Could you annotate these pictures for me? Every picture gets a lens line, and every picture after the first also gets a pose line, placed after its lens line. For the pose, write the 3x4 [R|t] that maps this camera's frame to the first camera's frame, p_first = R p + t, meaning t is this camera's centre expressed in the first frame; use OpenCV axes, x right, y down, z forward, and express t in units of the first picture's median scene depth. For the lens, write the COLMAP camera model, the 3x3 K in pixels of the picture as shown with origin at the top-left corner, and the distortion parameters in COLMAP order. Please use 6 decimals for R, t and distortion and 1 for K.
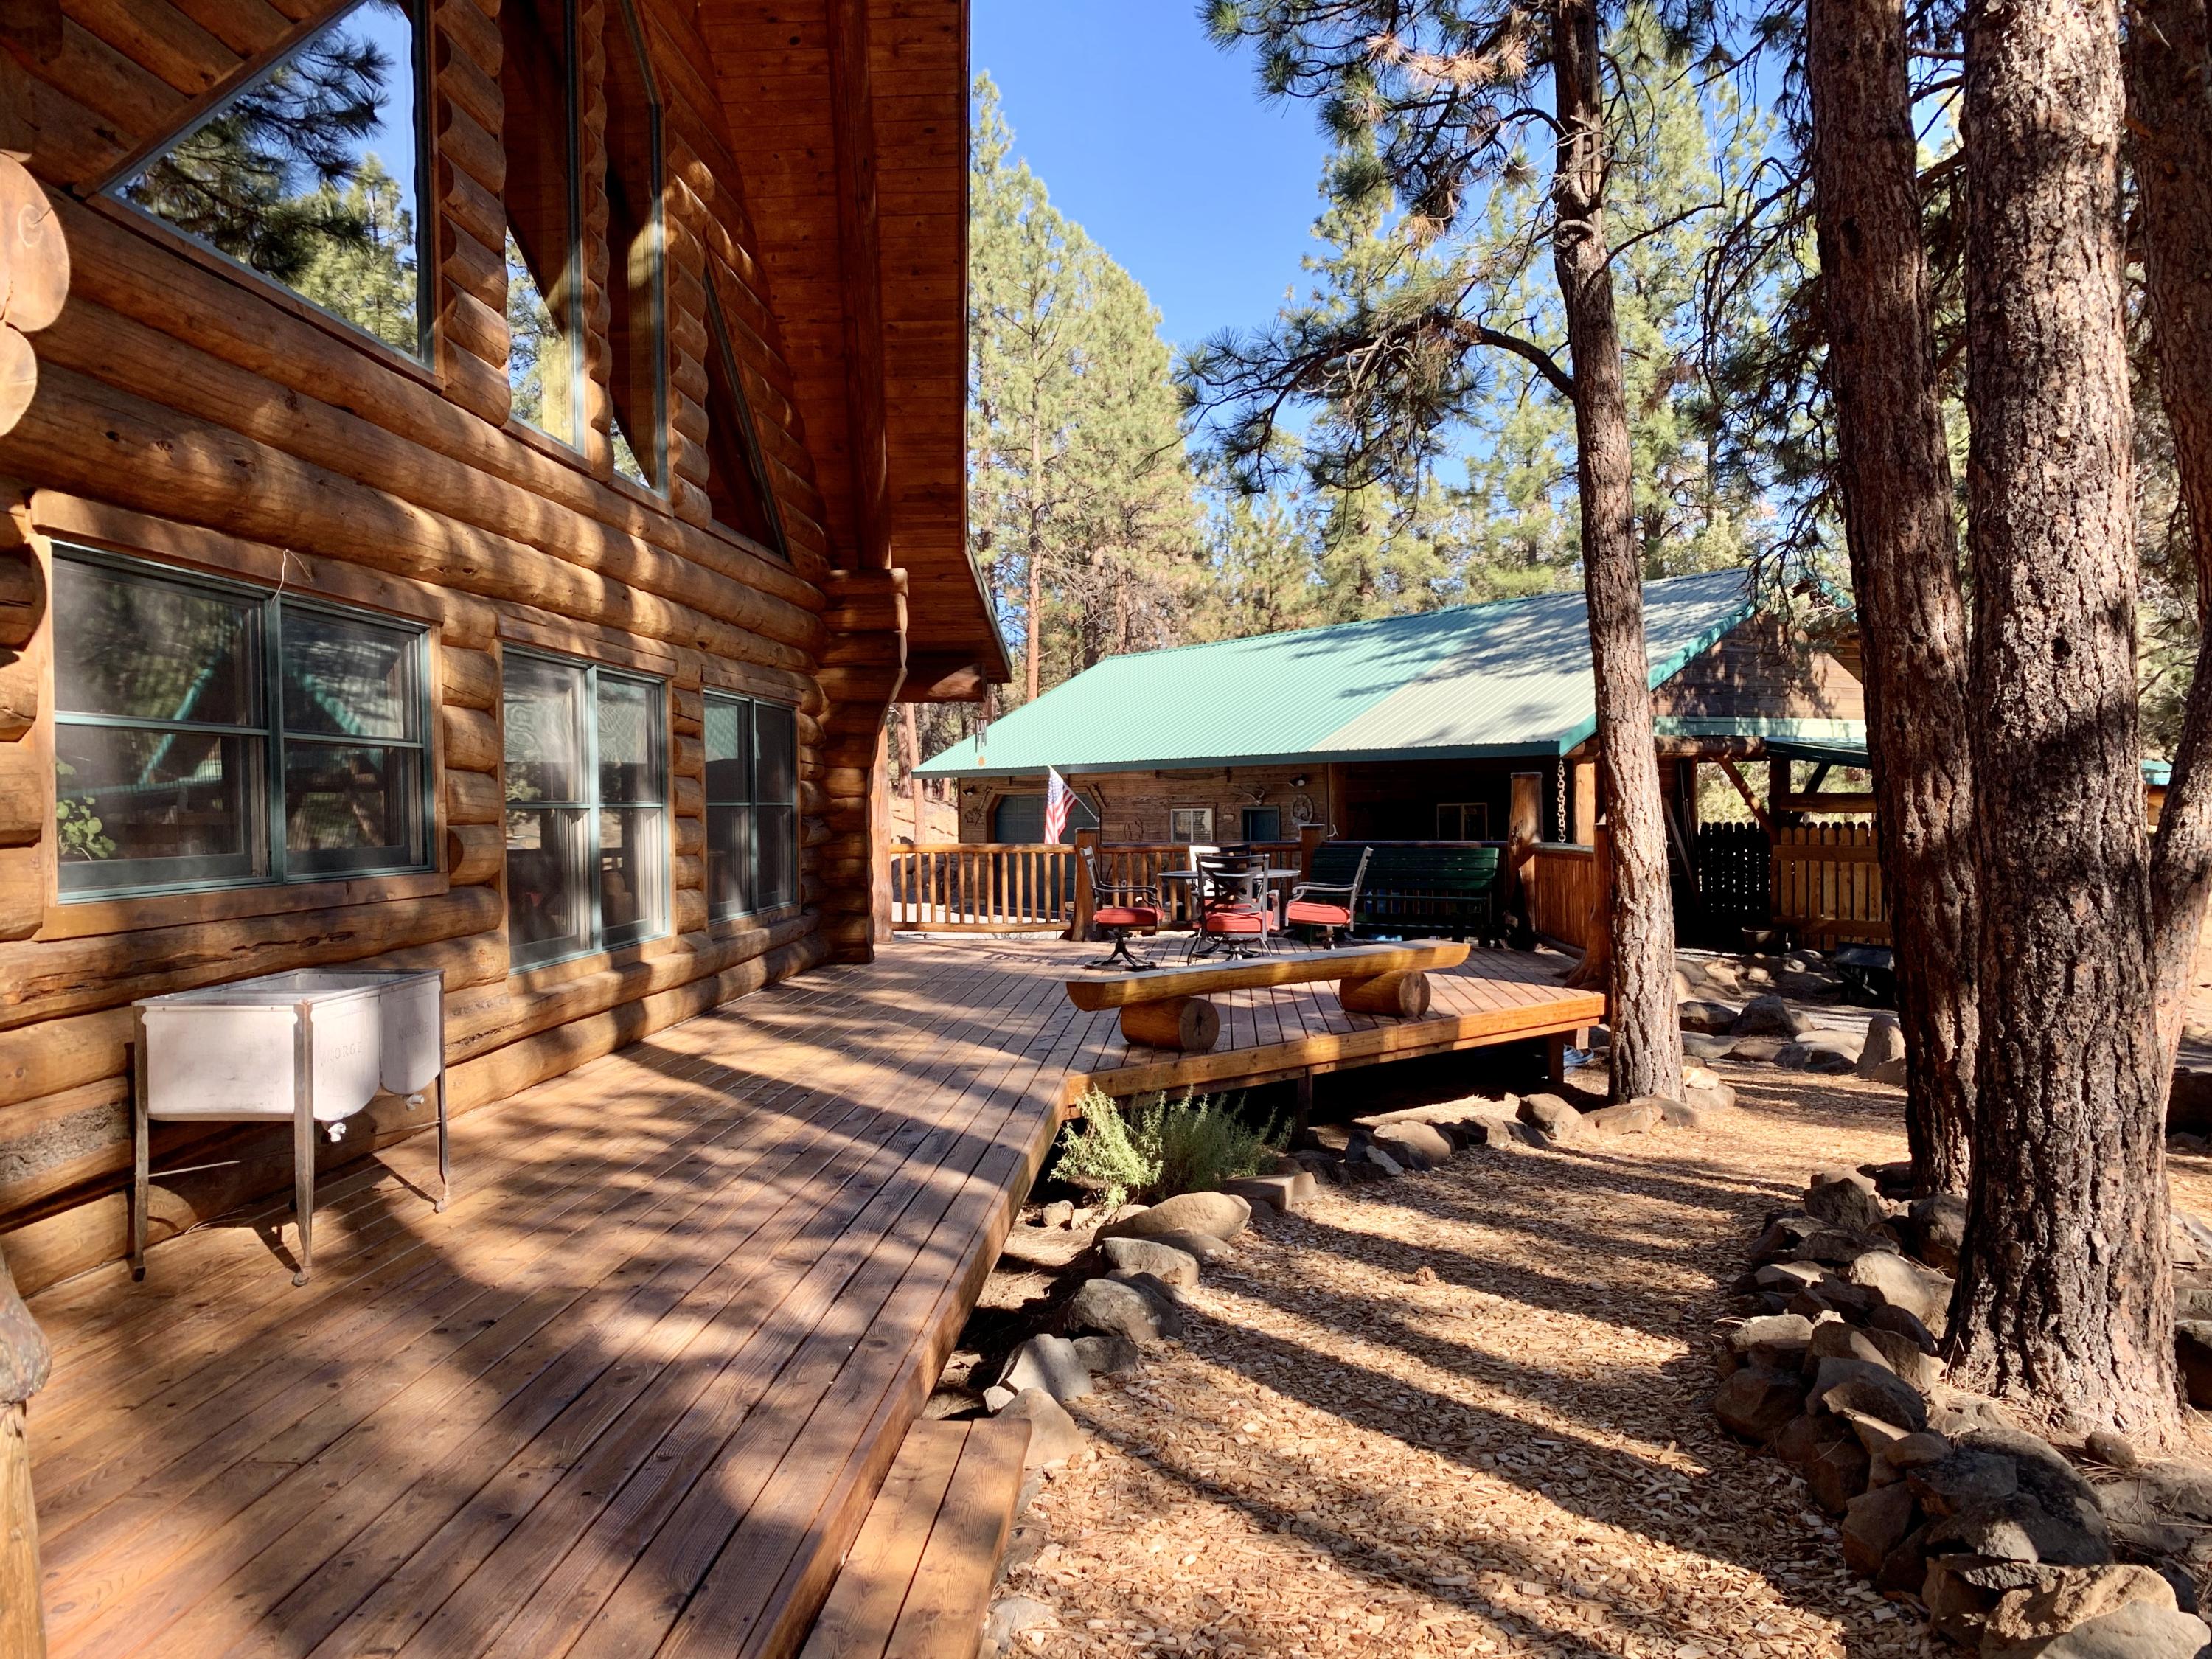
lens RADIAL K [[1684.0, 0, 1092.8], [0, 1684.0, 830.4], [0, 0, 1]] dist [0.033504, -0.036863]
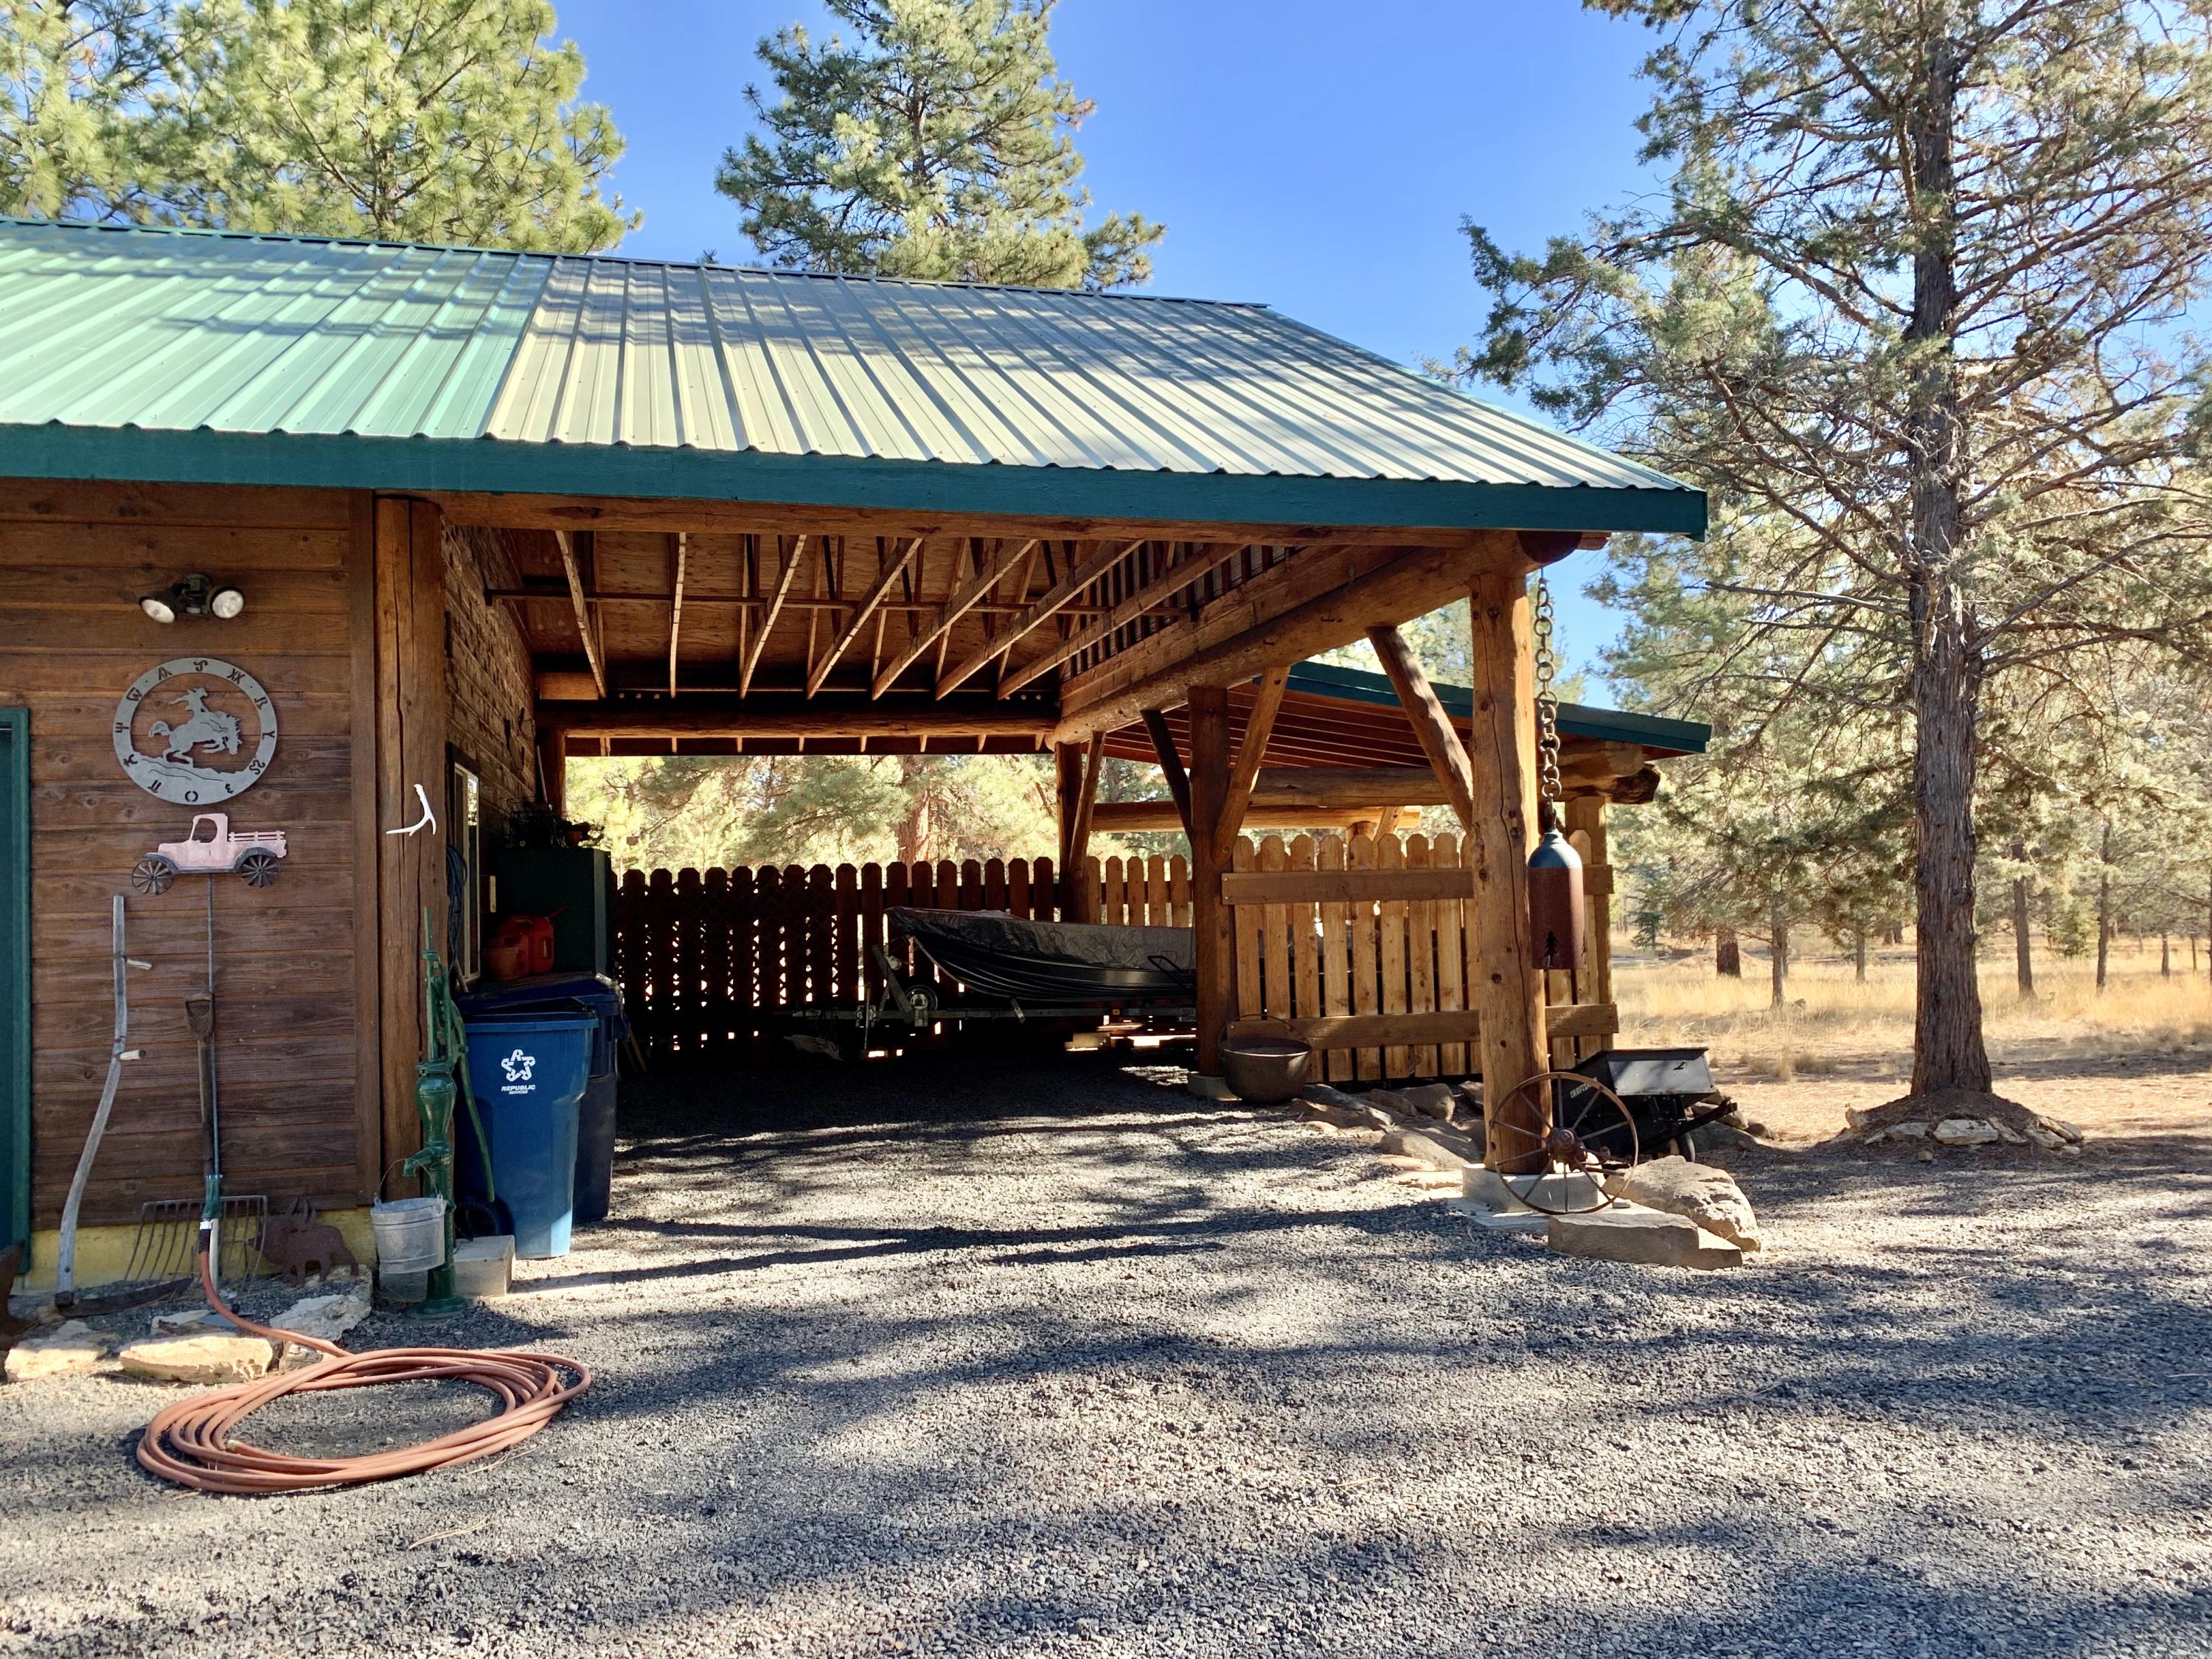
lens RADIAL K [[1677.2, 0, 1110.8], [0, 1677.2, 830.8], [0, 0, 1]] dist [0.092780, -0.200686]
pose [[0.341254, 0.043948, 0.938943, -0.058611], [0.035565, 0.997587, -0.059619, 0.022245], [-0.939298, 0.053739, 0.338868, 0.804073]]
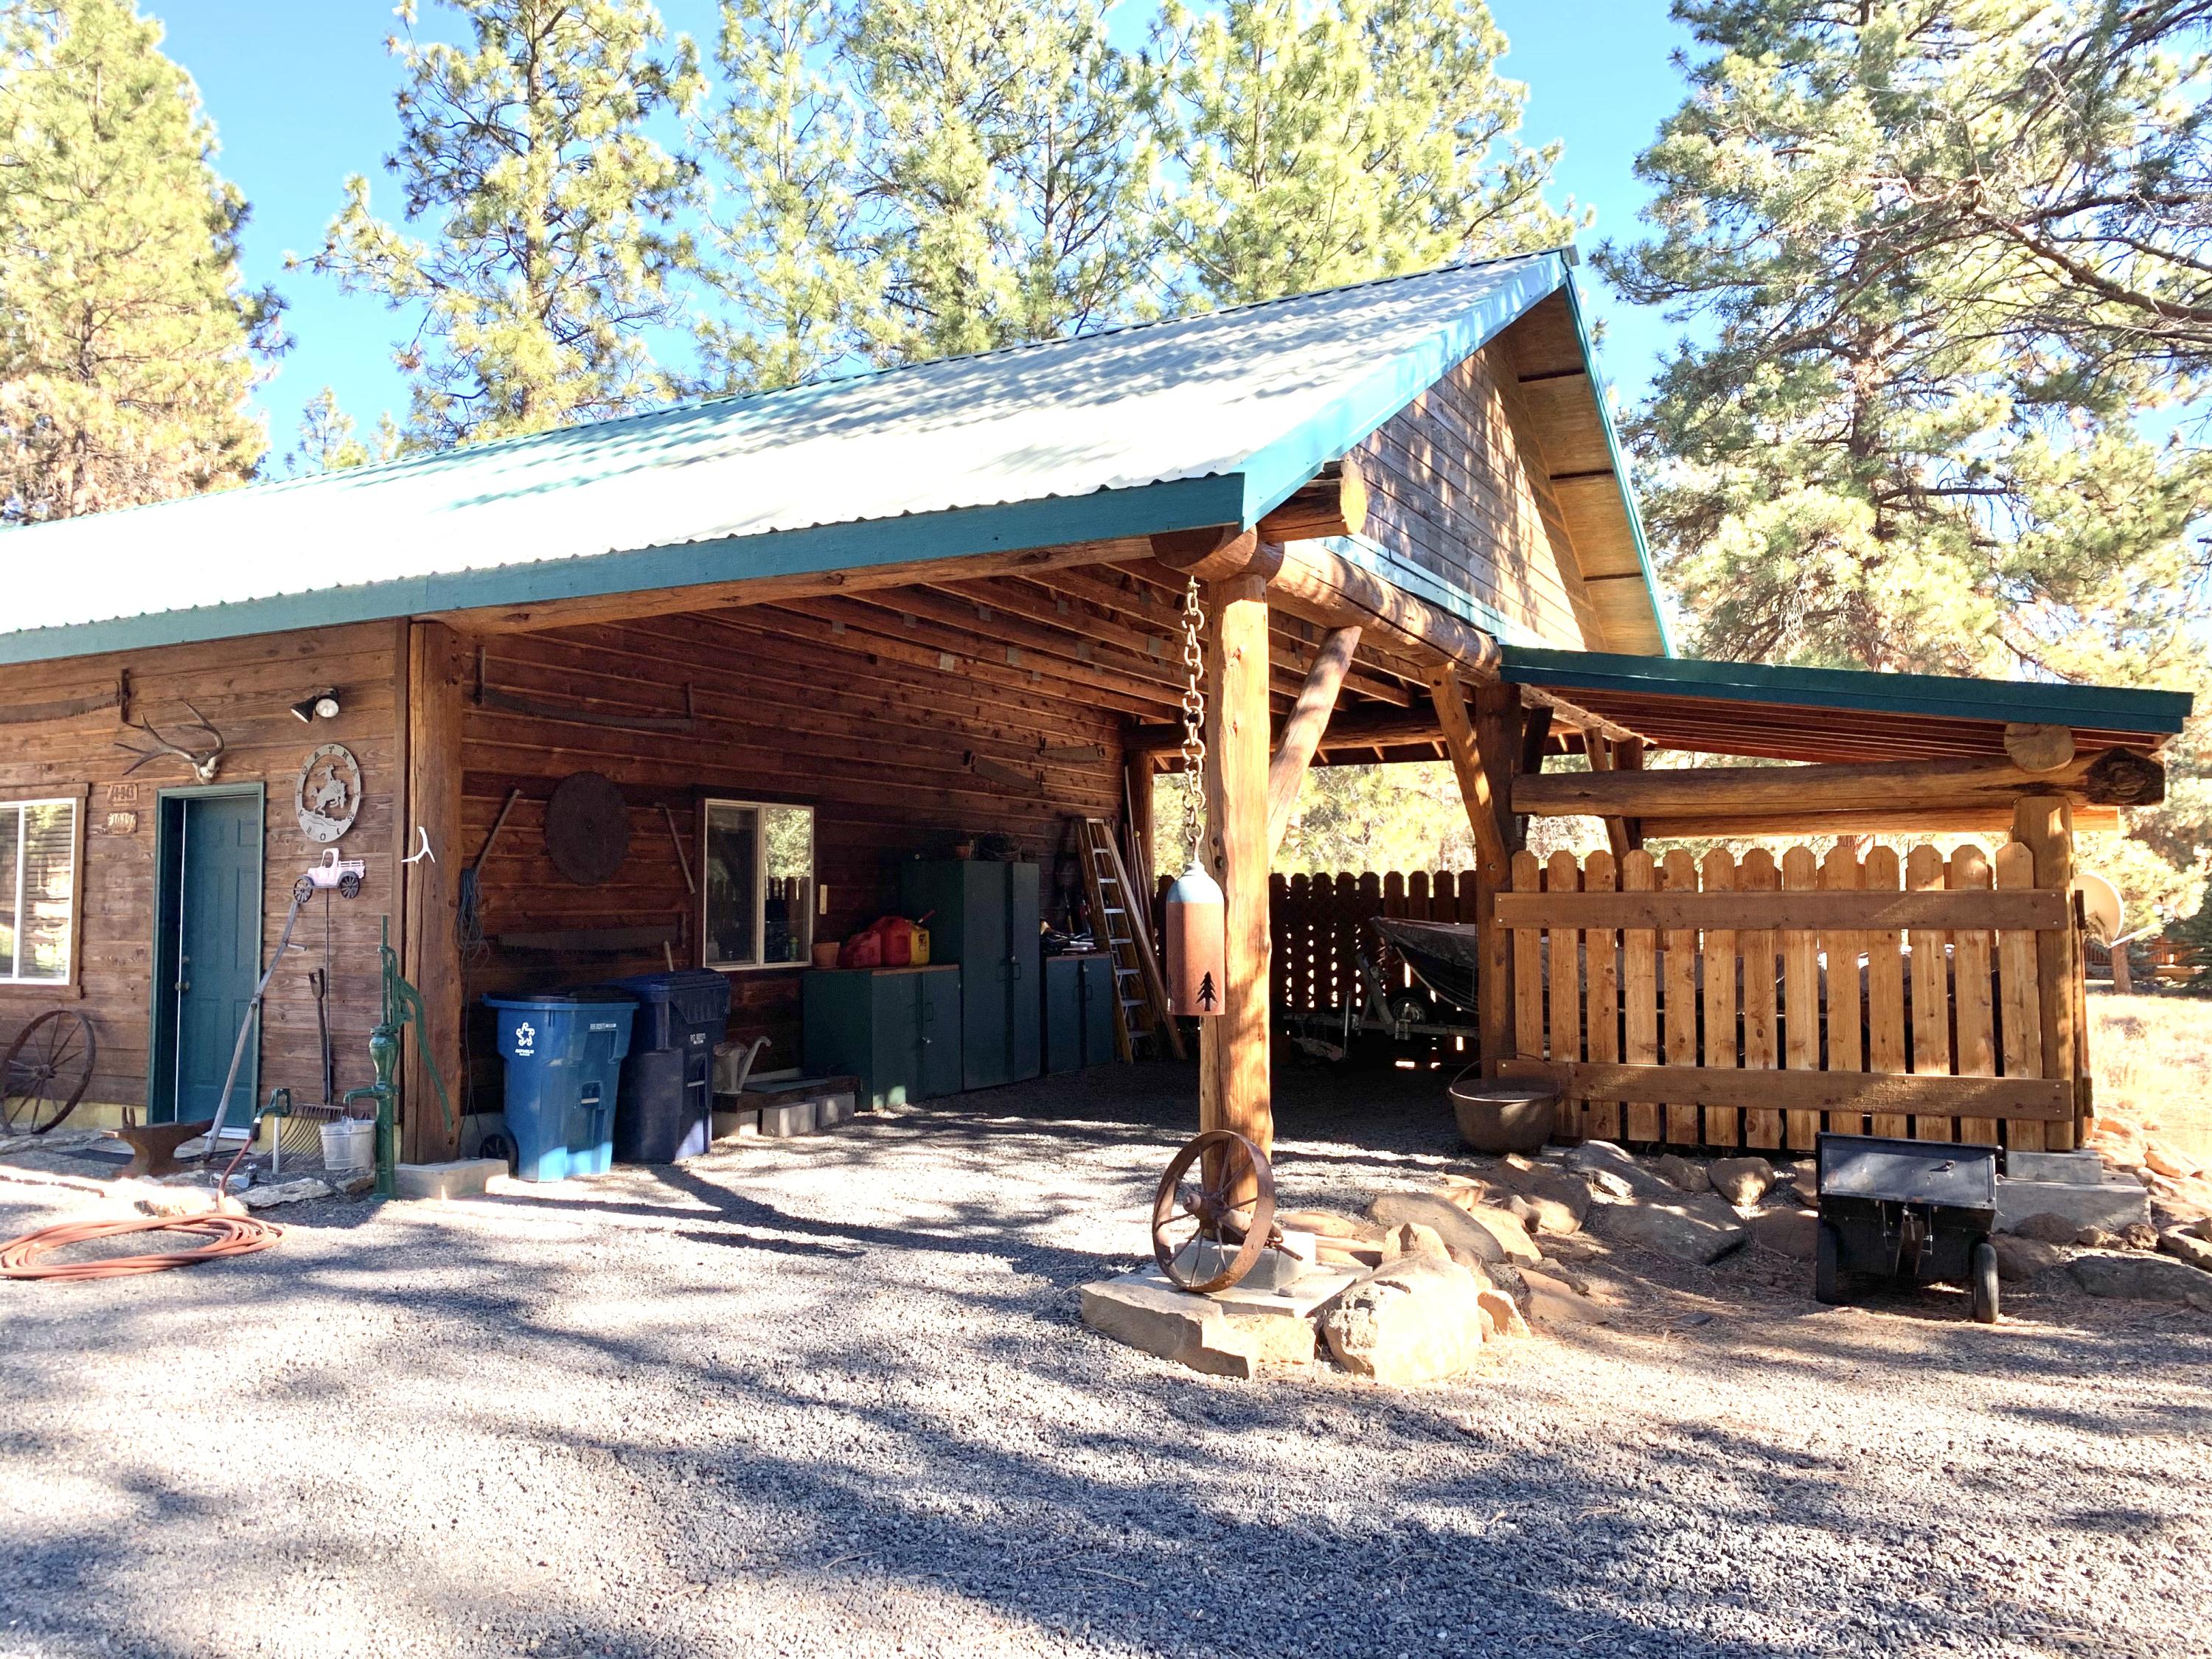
lens RADIAL K [[1684.0, 0, 1092.8], [0, 1684.0, 830.4], [0, 0, 1]] dist [0.033504, -0.036863]
pose [[0.882910, 0.034791, 0.468251, 0.099917], [-0.005045, 0.997896, -0.064631, 0.019462], [-0.469515, 0.054701, 0.881229, 0.611314]]
